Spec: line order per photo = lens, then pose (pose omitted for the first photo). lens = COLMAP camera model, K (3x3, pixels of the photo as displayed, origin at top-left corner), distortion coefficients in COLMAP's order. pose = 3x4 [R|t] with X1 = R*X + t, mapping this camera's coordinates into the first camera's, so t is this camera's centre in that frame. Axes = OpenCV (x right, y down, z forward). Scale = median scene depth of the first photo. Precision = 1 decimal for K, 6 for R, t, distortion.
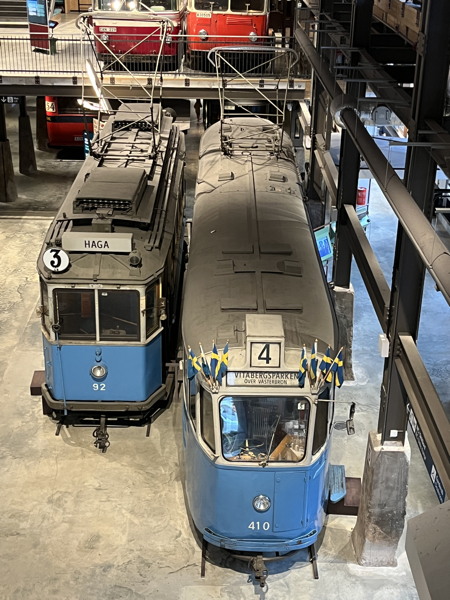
lens RADIAL K [[870.7, 0, 225.0], [0, 870.7, 300.0], [0, 0, 1]] dist [0.056455, -0.040649]
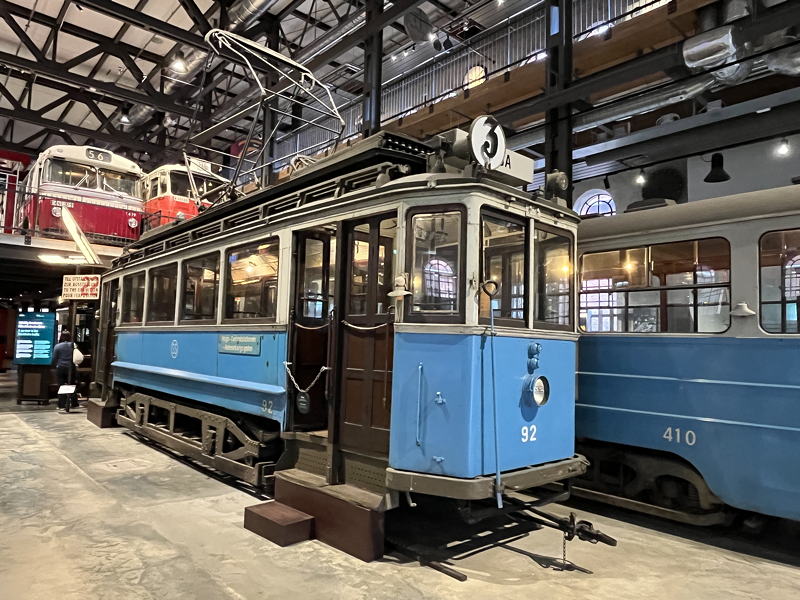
lens RADIAL K [[542.1, 0, 392.0], [0, 542.1, 299.5], [0, 0, 1]] dist [-0.010588, 0.001090]
pose [[0.753918, 0.055020, 0.654661, -0.471720], [0.258891, 0.890971, -0.373023, 0.146823], [-0.603807, 0.450715, 0.657475, 0.946678]]
